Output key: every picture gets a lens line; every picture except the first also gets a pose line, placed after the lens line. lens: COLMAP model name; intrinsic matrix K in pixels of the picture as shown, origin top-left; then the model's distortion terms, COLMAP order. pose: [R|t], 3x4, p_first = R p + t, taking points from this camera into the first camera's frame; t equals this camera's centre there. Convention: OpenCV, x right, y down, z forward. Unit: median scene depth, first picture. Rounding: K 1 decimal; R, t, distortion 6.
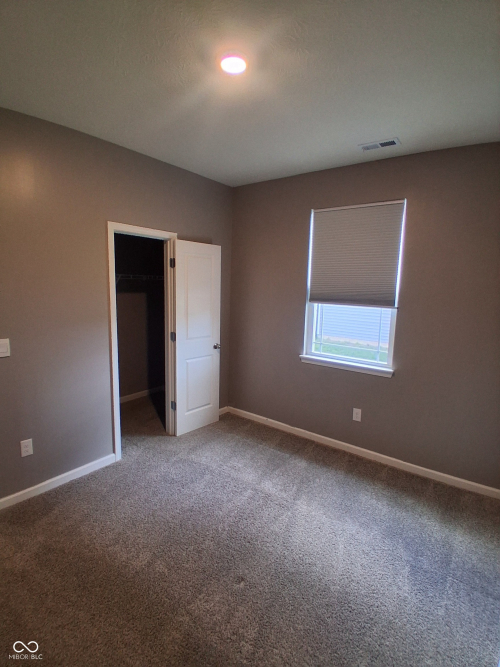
lens RADIAL K [[341.3, 0, 250.0], [0, 341.3, 333.5], [0, 0, 1]] dist [-0.001165, -0.000237]
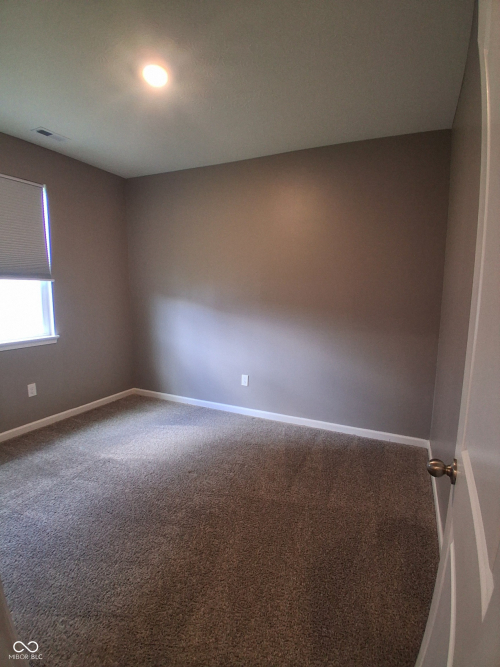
lens RADIAL K [[341.3, 0, 250.0], [0, 341.3, 333.5], [0, 0, 1]] dist [-0.001165, -0.000237]
pose [[-0.201011, -0.153105, 0.967550, -0.865415], [0.107865, 0.978245, 0.177207, -0.037479], [-0.973632, 0.139985, -0.180123, 0.606502]]
